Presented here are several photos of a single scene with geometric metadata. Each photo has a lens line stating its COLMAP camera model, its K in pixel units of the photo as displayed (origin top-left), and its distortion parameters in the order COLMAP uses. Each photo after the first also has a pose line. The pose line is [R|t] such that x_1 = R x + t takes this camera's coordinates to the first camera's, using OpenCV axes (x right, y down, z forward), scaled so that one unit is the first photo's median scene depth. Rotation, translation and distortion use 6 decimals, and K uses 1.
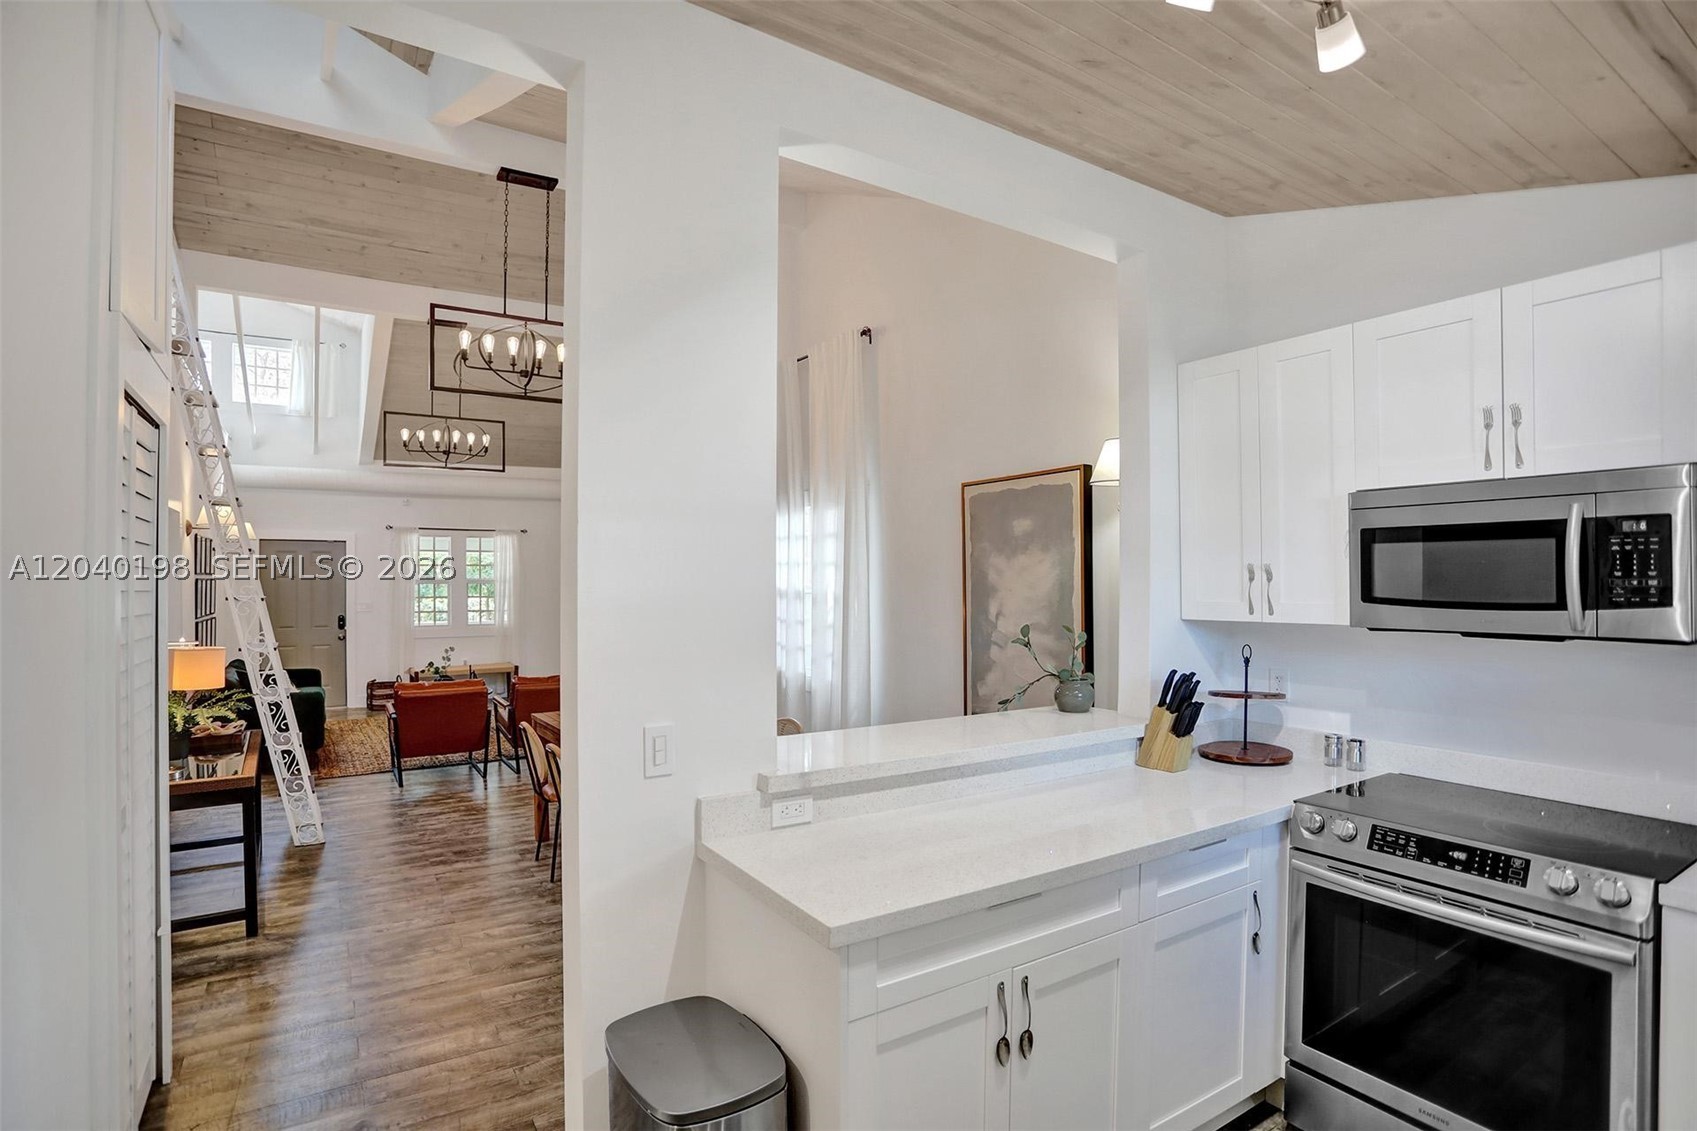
lens RADIAL K [[843.5, 0, 846.0], [0, 843.5, 589.0], [0, 0, 1]] dist [-0.048301, 0.000075]
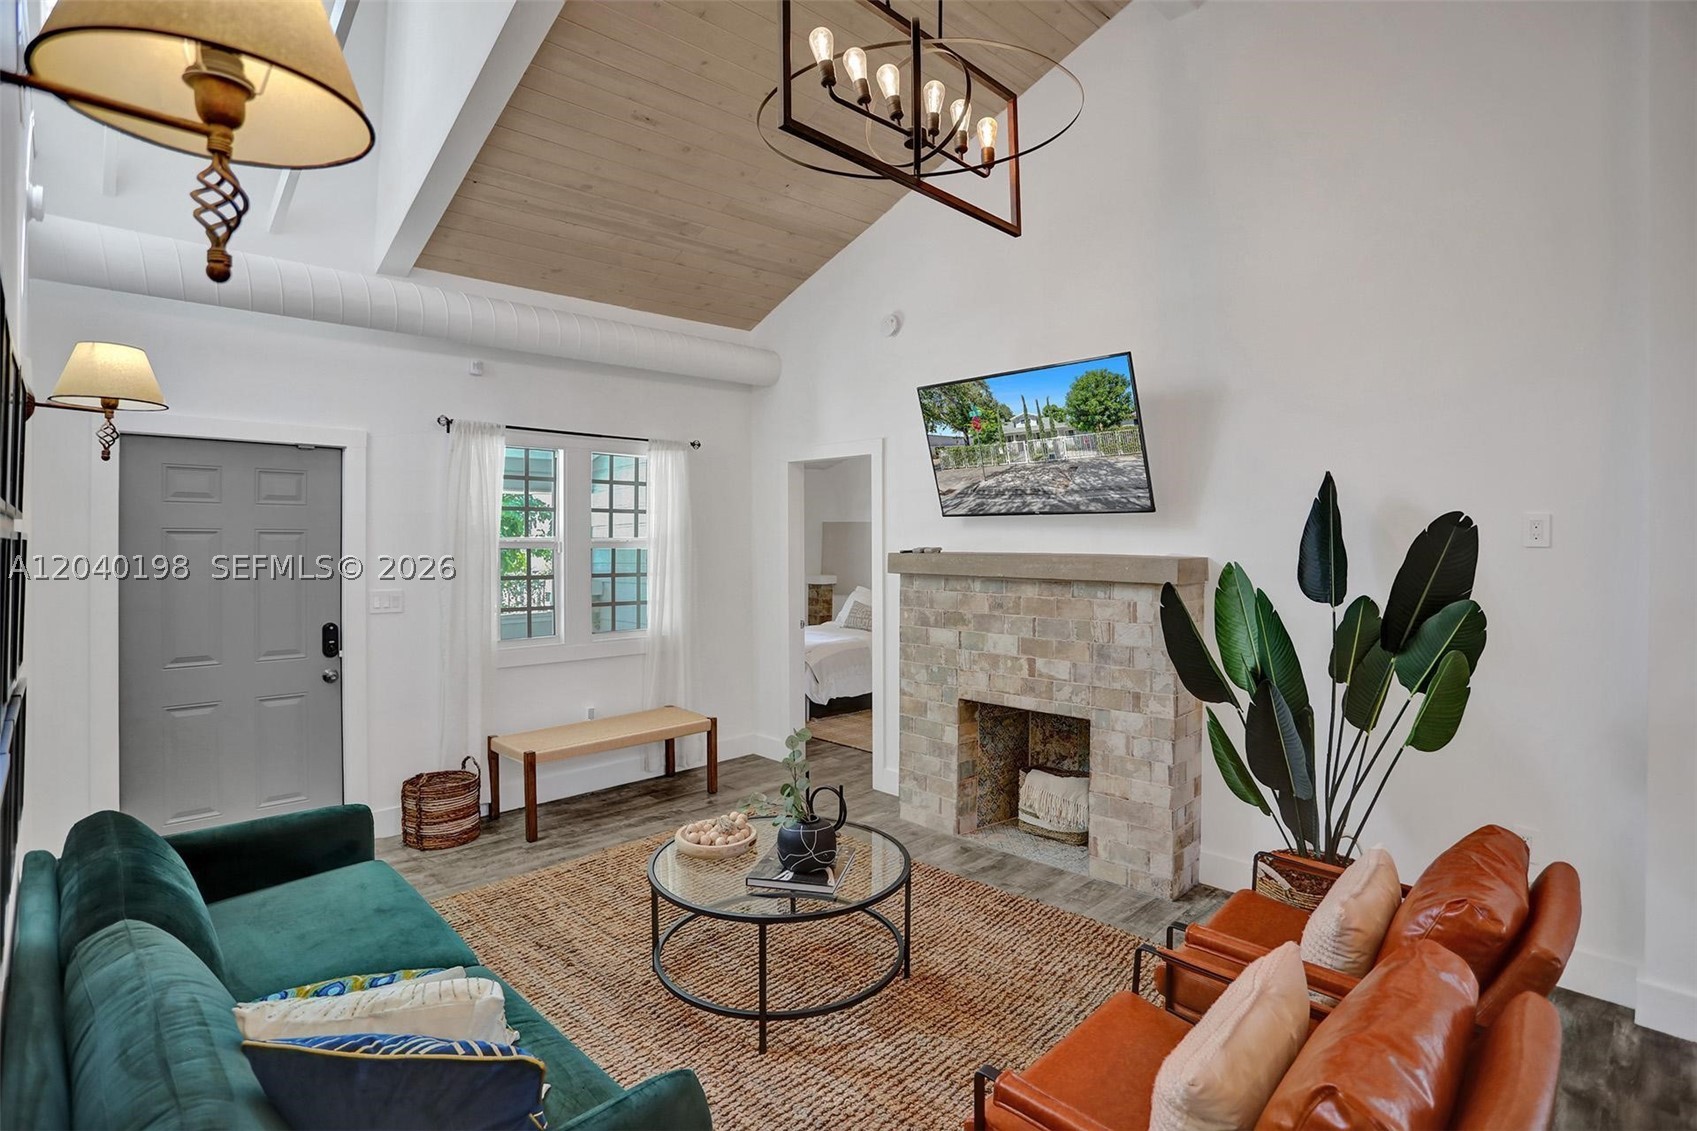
lens RADIAL K [[829.0, 0, 844.7], [0, 829.0, 550.7], [0, 0, 1]] dist [-0.068246, 0.028317]
pose [[0.972576, 0.010961, 0.232328, -0.580499], [-0.009162, 0.999919, -0.008817, -0.004705], [-0.232406, 0.006447, 0.972597, 0.694912]]
